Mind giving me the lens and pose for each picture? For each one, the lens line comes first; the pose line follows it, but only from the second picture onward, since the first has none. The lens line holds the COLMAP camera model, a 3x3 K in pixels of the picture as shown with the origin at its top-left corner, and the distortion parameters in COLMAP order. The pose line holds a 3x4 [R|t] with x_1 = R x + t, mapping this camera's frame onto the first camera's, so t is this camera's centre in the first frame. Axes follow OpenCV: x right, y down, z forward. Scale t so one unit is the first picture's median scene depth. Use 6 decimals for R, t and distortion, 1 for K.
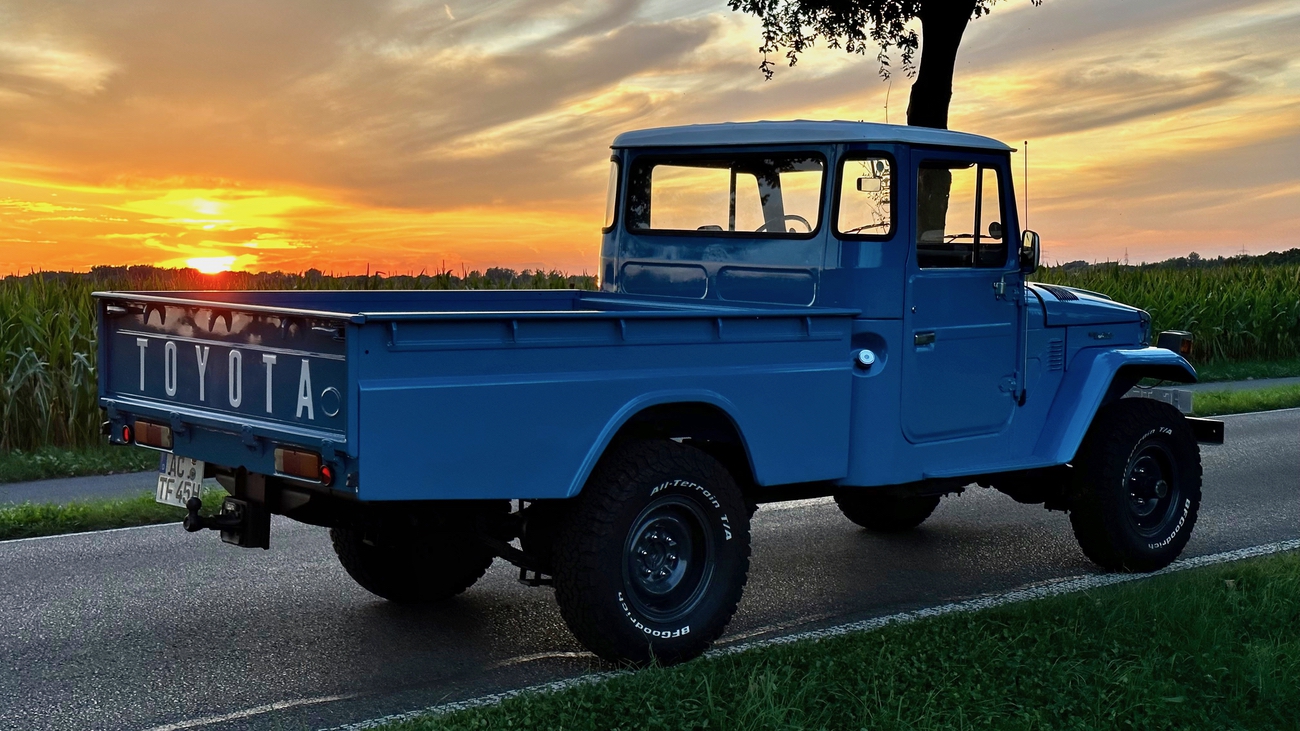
lens RADIAL K [[1801.5, 0, 652.3], [0, 1801.5, 362.1], [0, 0, 1]] dist [0.132250, -0.024769]
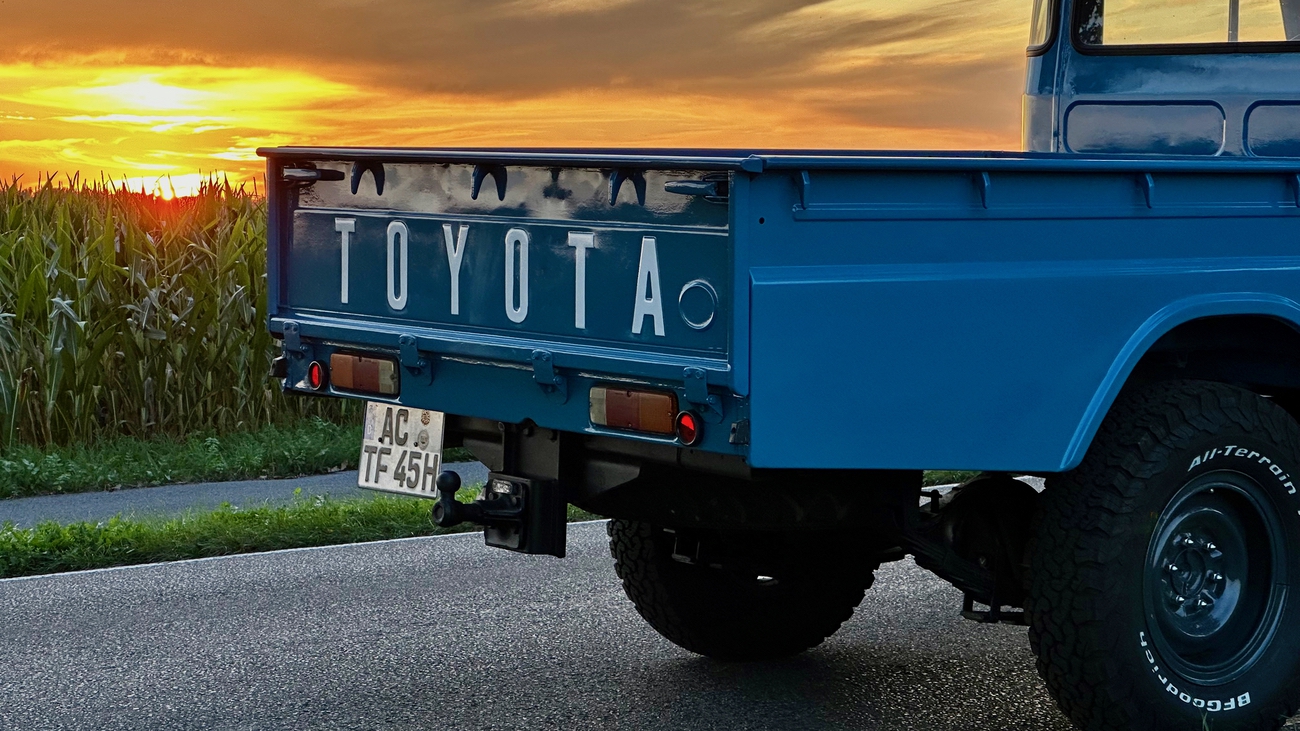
lens RADIAL K [[2896.5, 0, 695.0], [0, 2896.5, 301.8], [0, 0, 1]] dist [0.008650, 3.179029]
pose [[0.998258, -0.007146, -0.058573, -0.106069], [0.006425, 0.999901, -0.012496, 0.028628], [0.058657, 0.012098, 0.998205, 0.026778]]
